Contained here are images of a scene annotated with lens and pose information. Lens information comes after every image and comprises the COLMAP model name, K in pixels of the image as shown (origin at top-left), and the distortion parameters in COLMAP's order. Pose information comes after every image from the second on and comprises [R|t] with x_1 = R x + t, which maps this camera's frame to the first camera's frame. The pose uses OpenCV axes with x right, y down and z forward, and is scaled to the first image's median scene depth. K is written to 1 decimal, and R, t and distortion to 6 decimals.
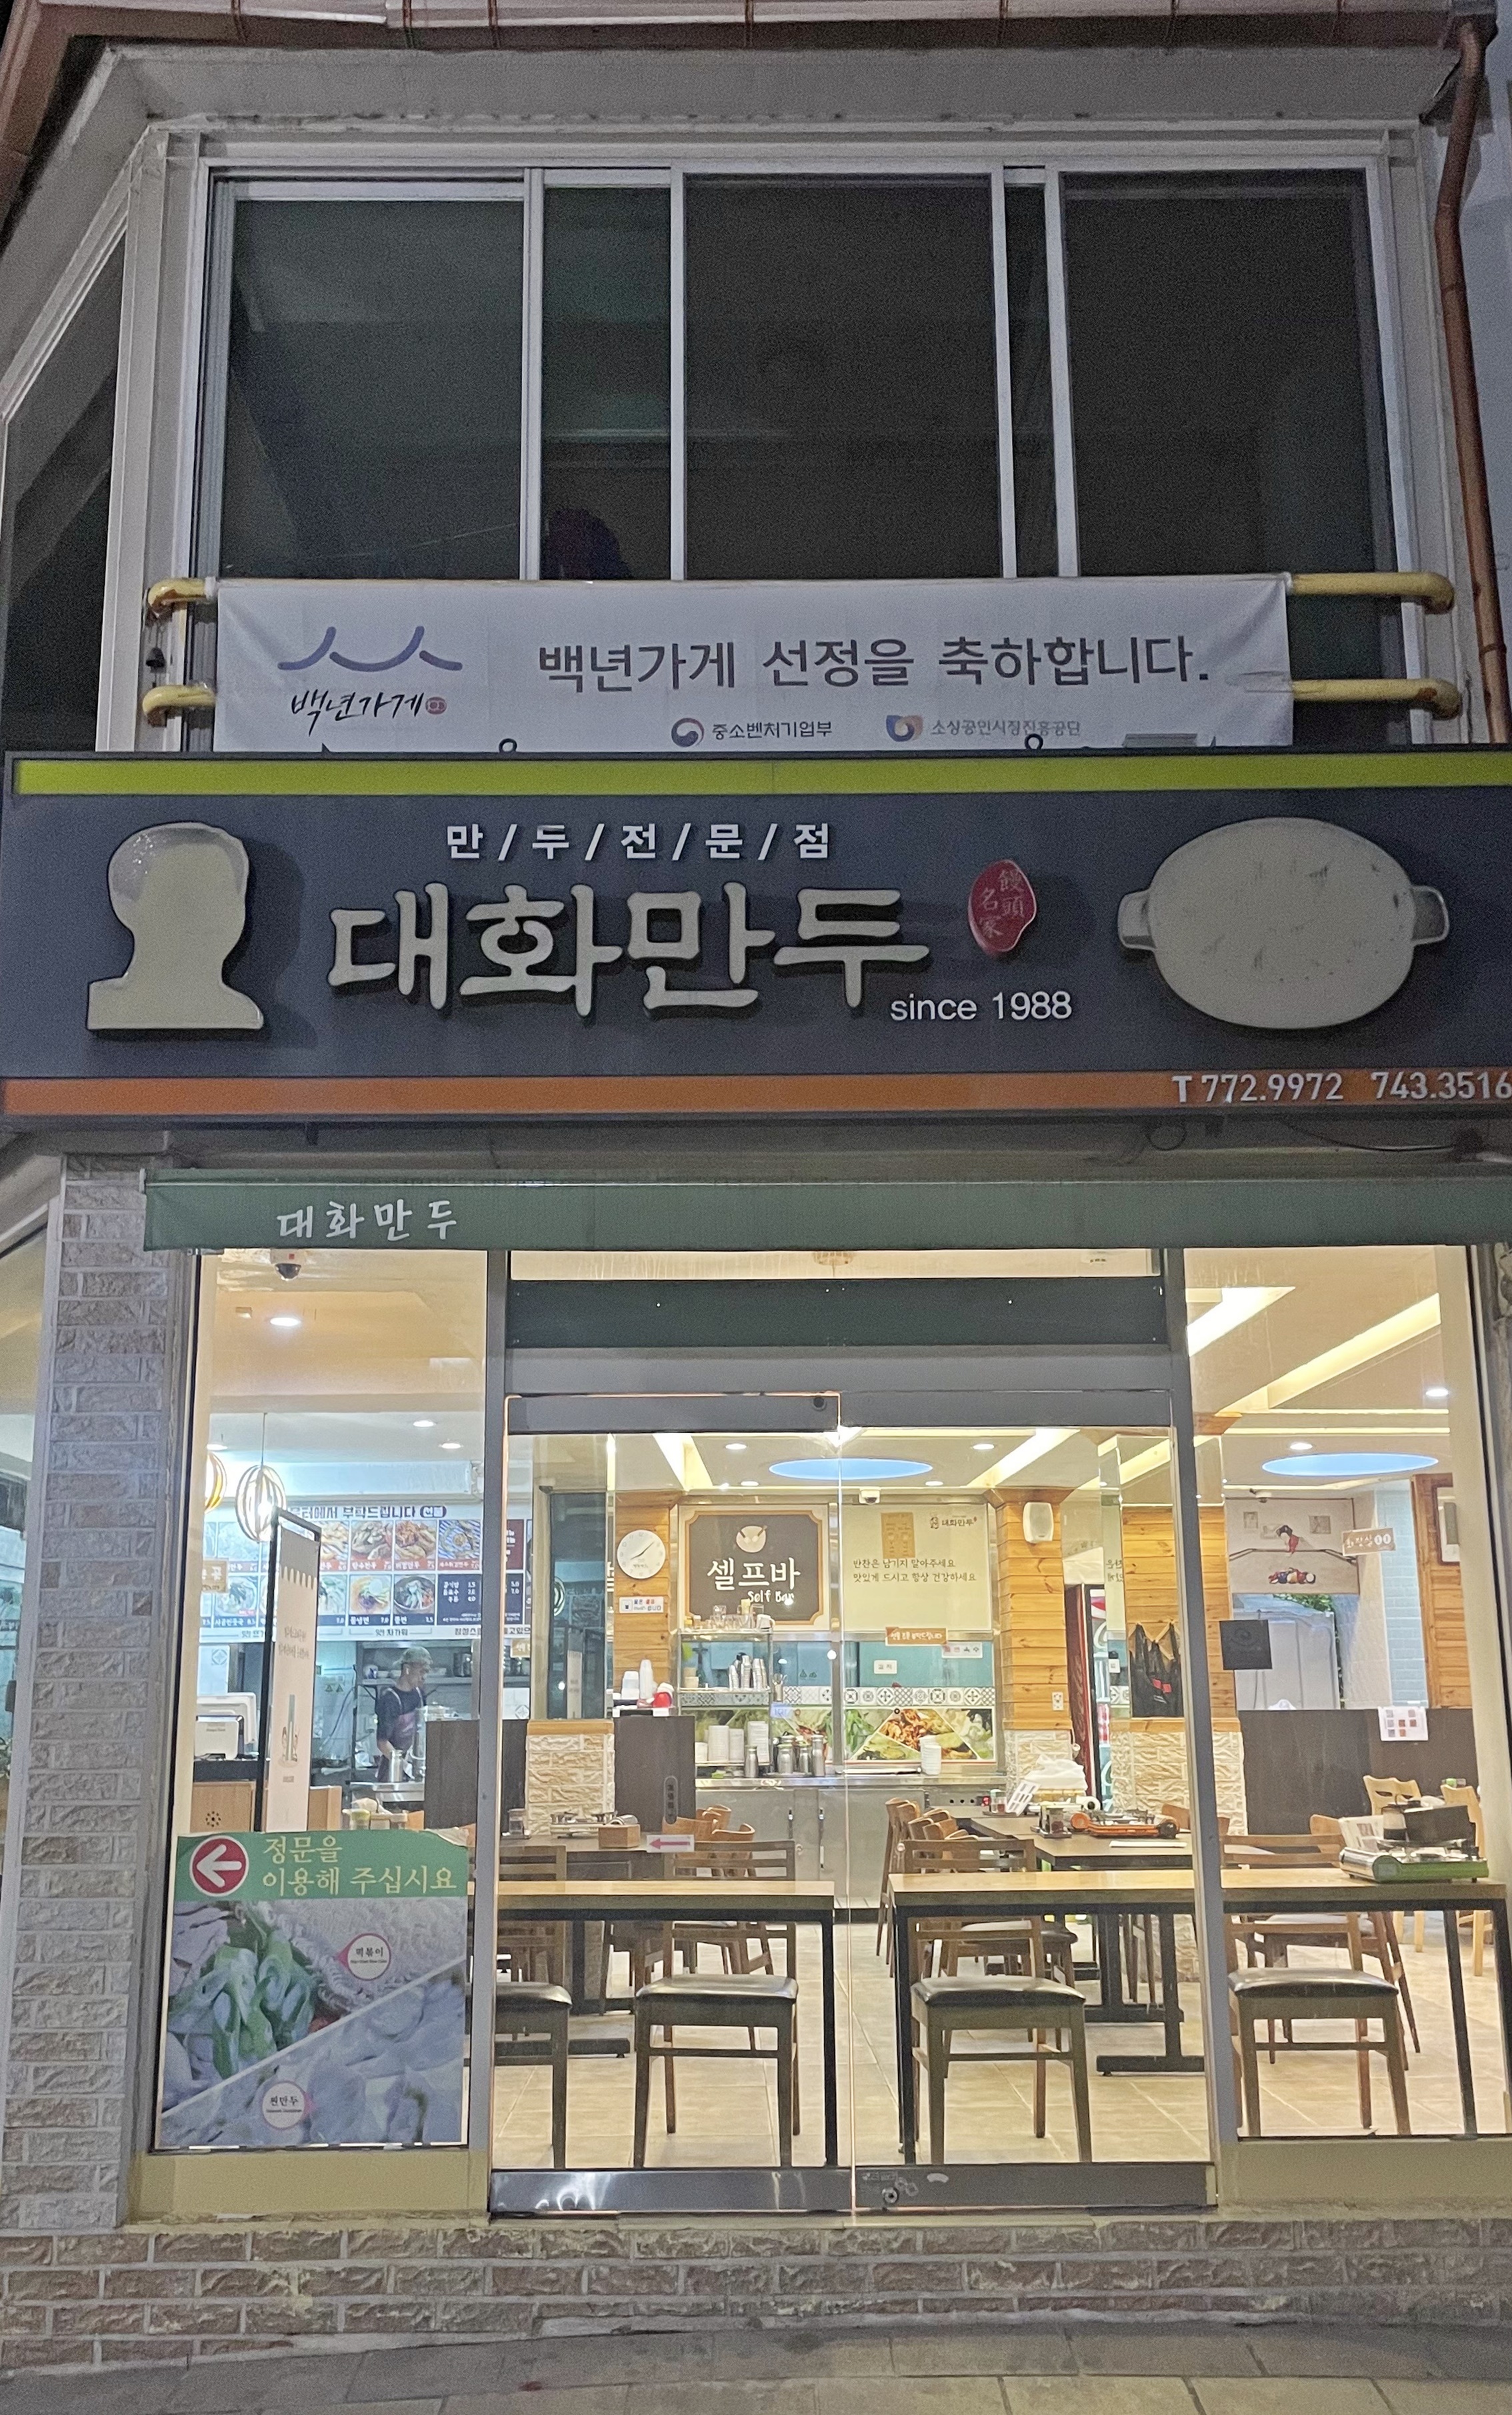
lens RADIAL K [[1996.7, 0, 753.4], [0, 1996.7, 1316.6], [0, 0, 1]] dist [0.115192, 0.000471]
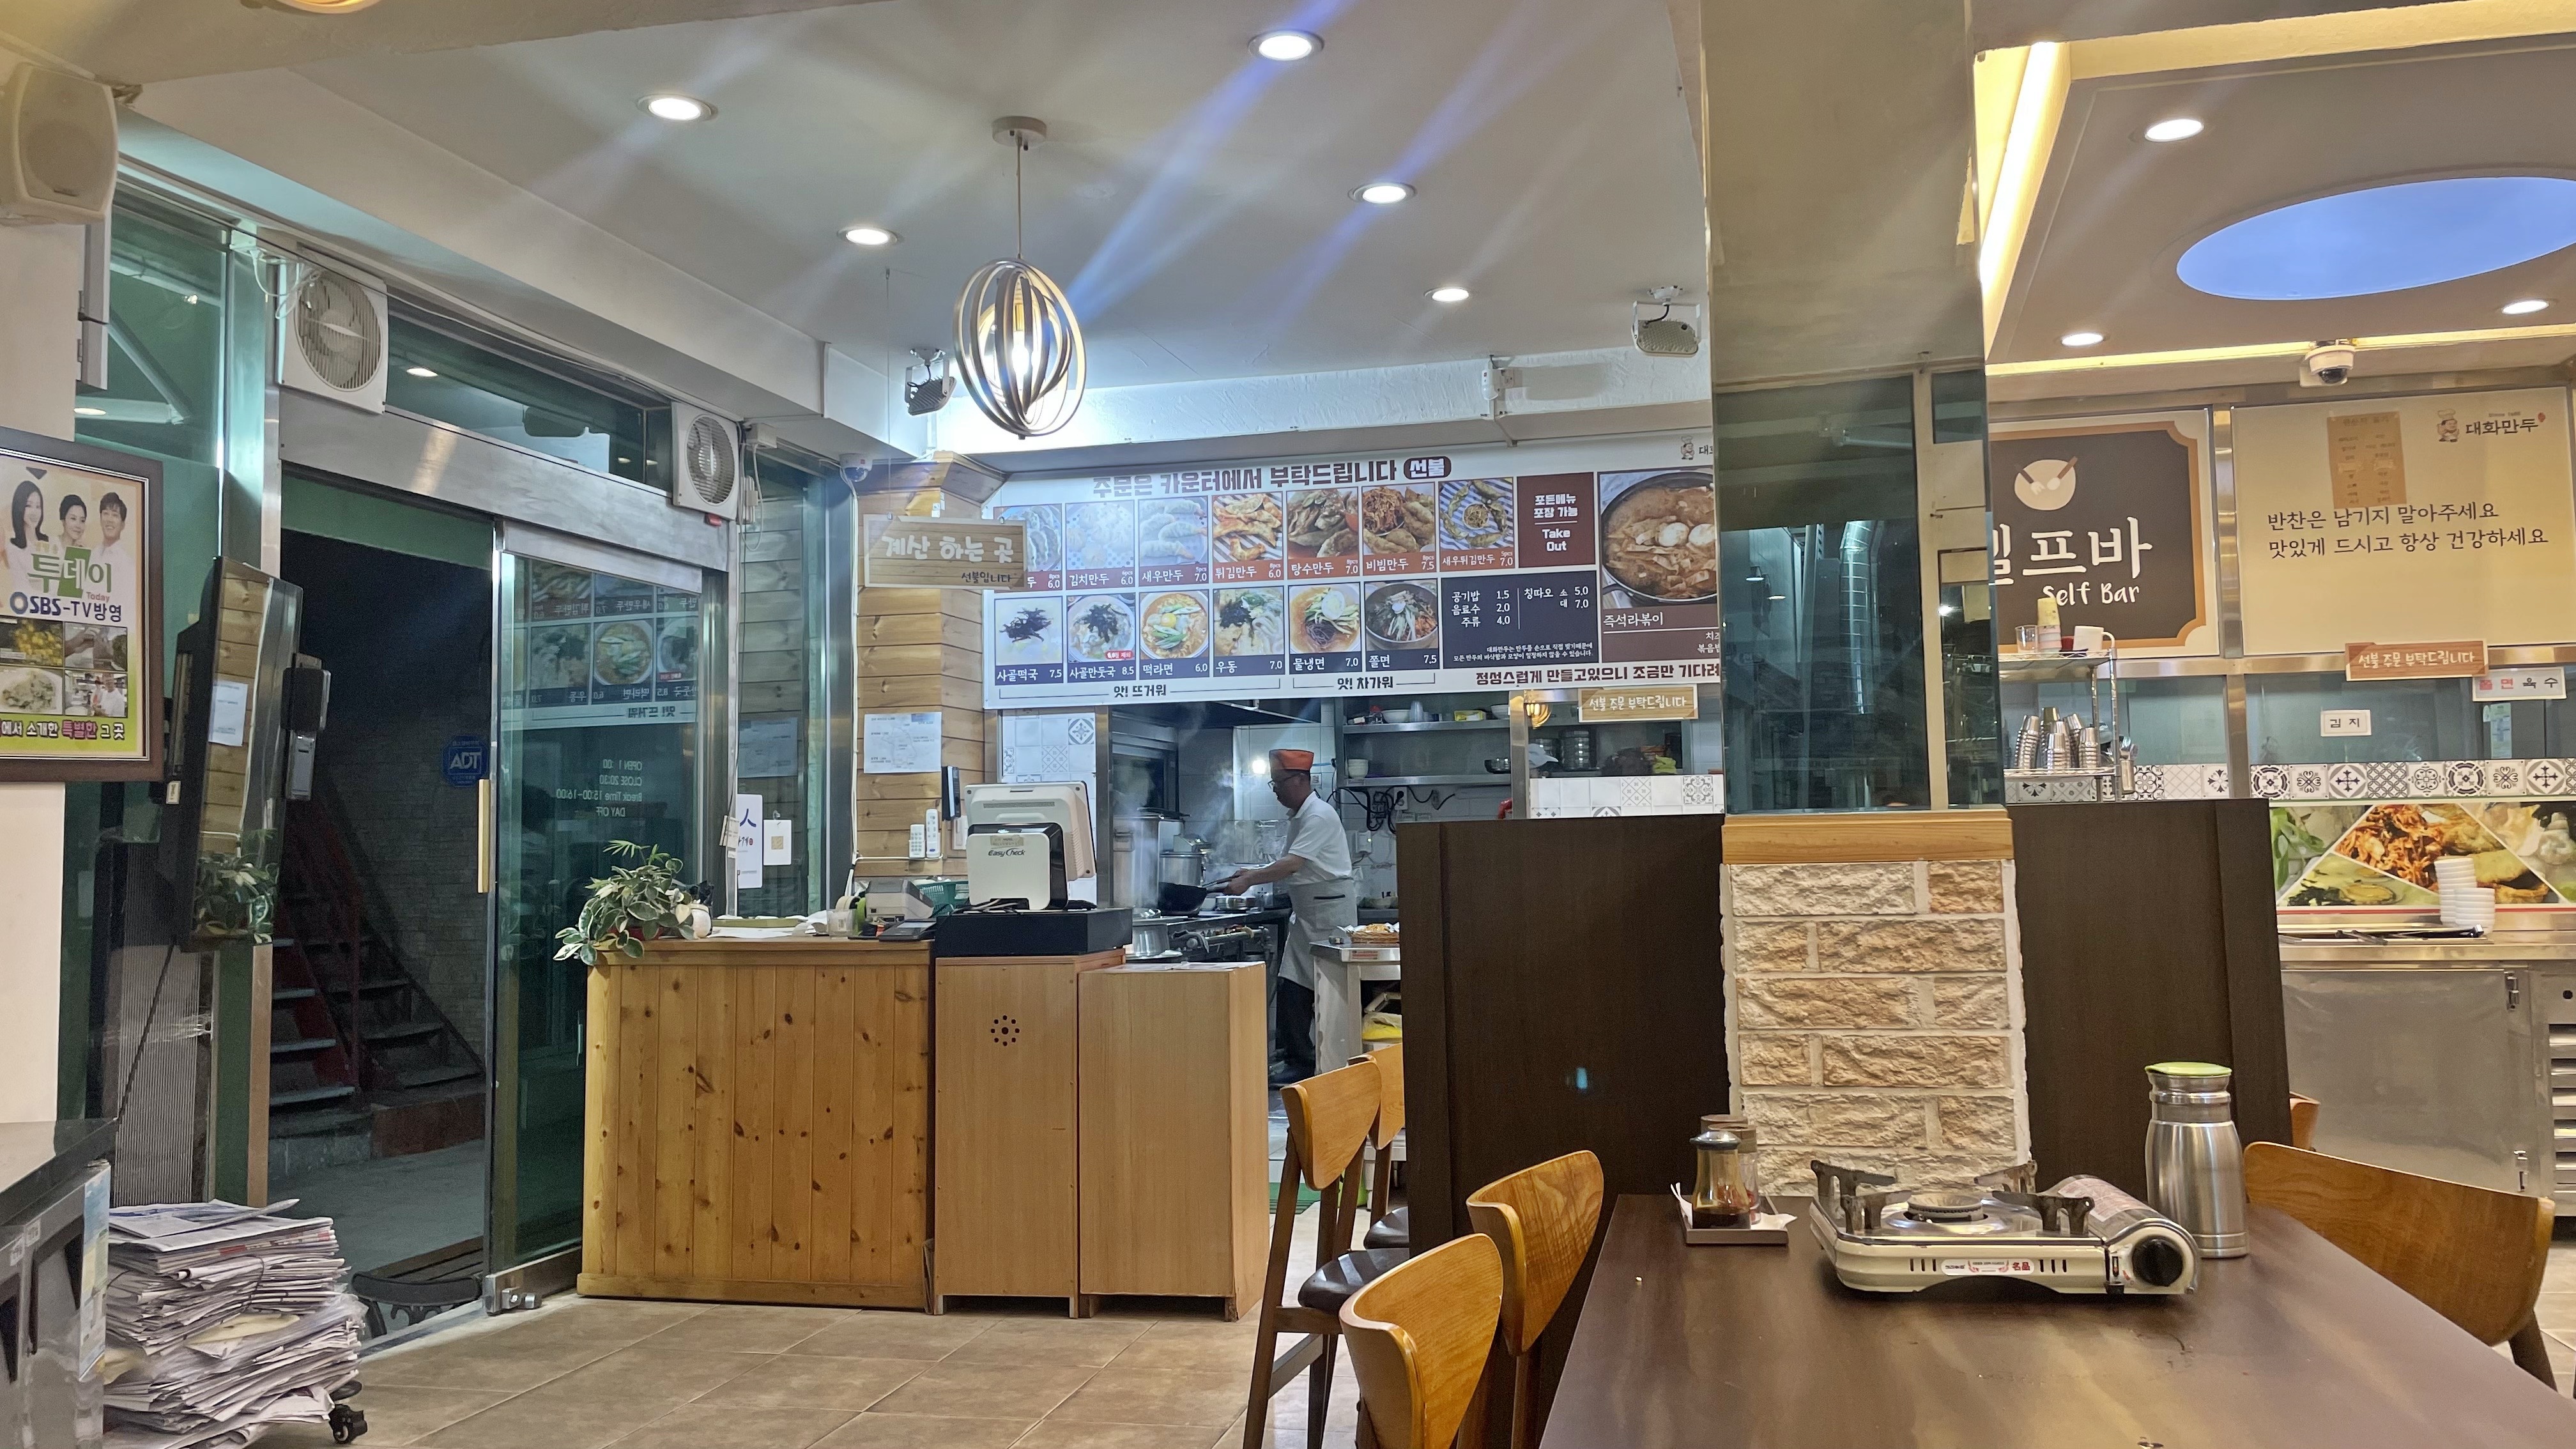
lens RADIAL K [[1956.9, 0, 1290.3], [0, 1956.9, 716.8], [0, 0, 1]] dist [0.111594, -0.152525]
pose [[0.970091, -0.027192, -0.241214, -0.068521], [0.058897, 0.990379, 0.125222, 0.096516], [0.235489, -0.135683, 0.962359, 0.466311]]
